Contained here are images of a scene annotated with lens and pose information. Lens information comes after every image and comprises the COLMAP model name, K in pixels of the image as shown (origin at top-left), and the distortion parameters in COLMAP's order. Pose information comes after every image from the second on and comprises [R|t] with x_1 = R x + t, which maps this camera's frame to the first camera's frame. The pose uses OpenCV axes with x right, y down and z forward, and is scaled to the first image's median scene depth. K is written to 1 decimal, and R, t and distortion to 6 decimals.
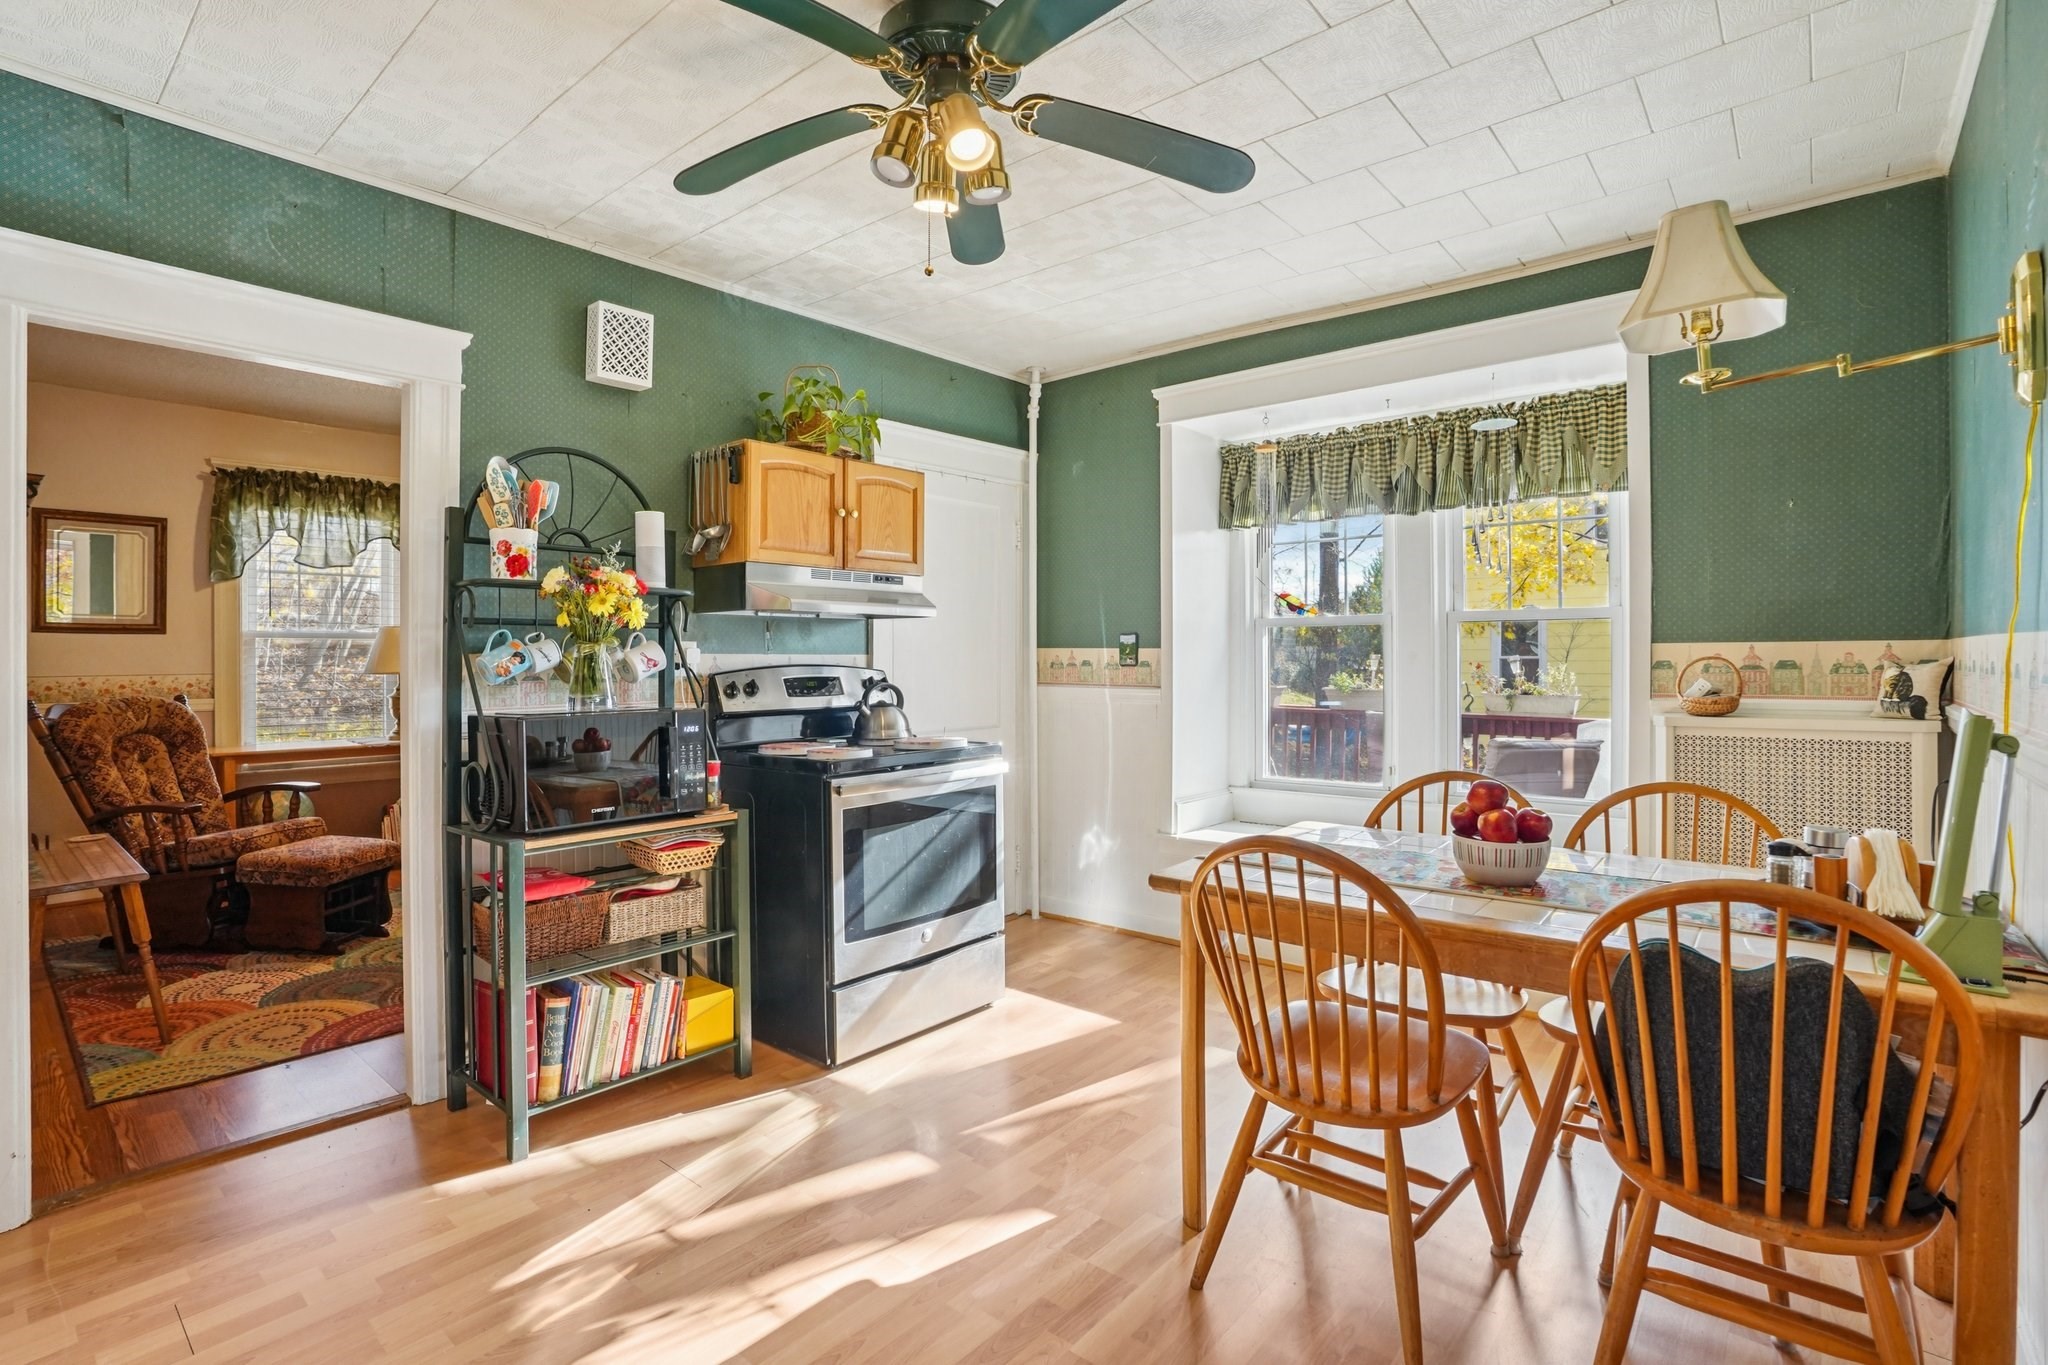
lens RADIAL K [[954.6, 0, 1030.0], [0, 954.6, 674.5], [0, 0, 1]] dist [-0.048470, 0.007348]
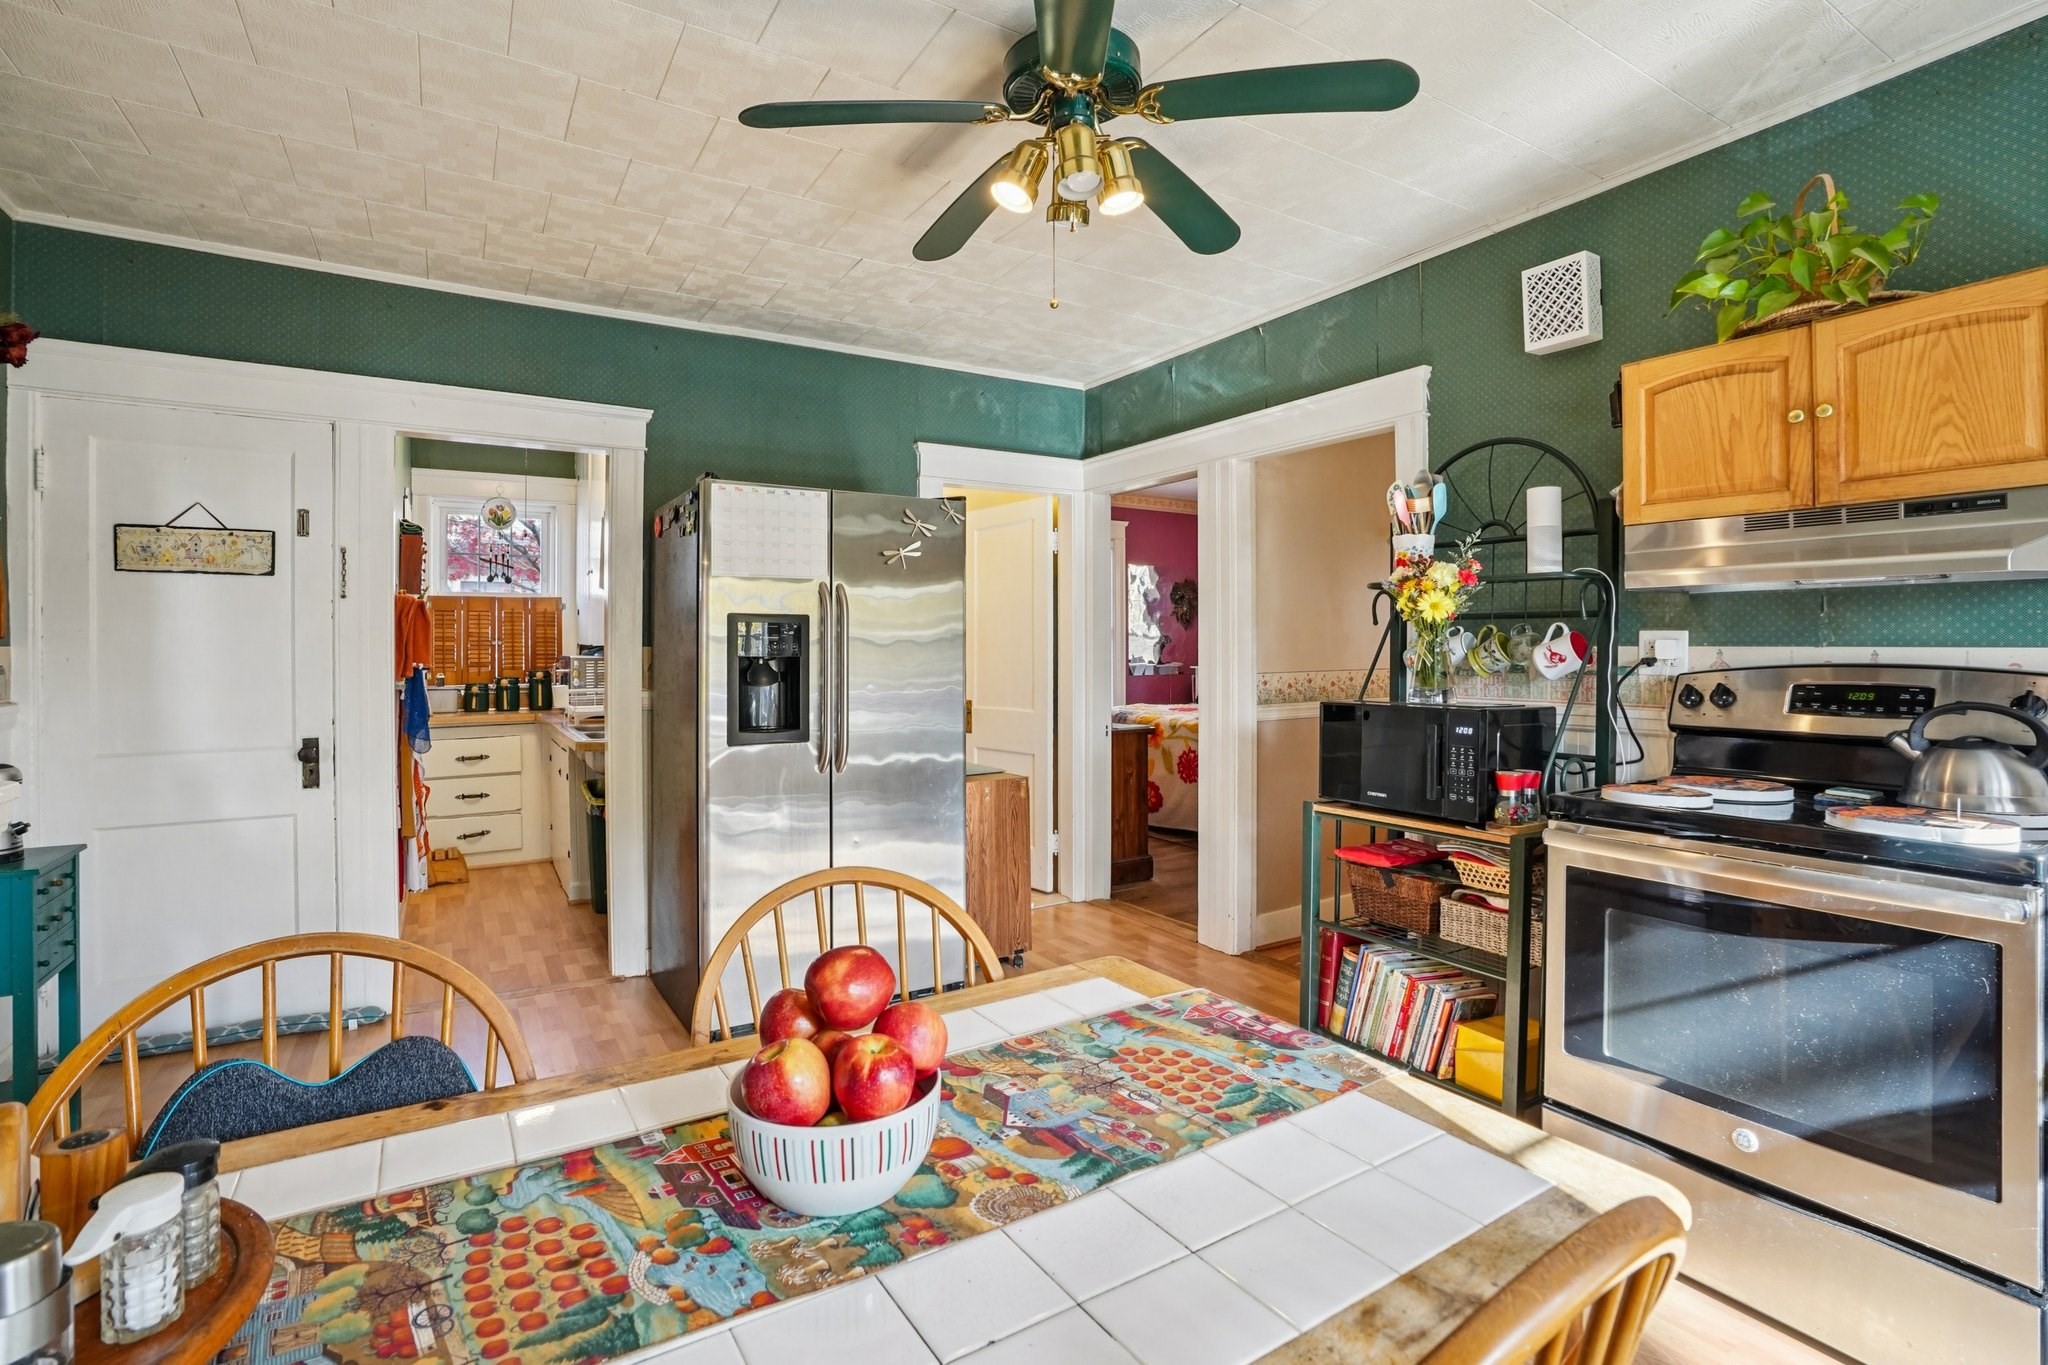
lens RADIAL K [[954.6, 0, 993.1], [0, 954.6, 649.5], [0, 0, 1]] dist [-0.048470, 0.007348]
pose [[-0.327565, 0.008624, -0.944789, 0.772968], [-0.010113, 0.999869, 0.012633, -0.033185], [0.944774, 0.013692, -0.327435, 1.039145]]
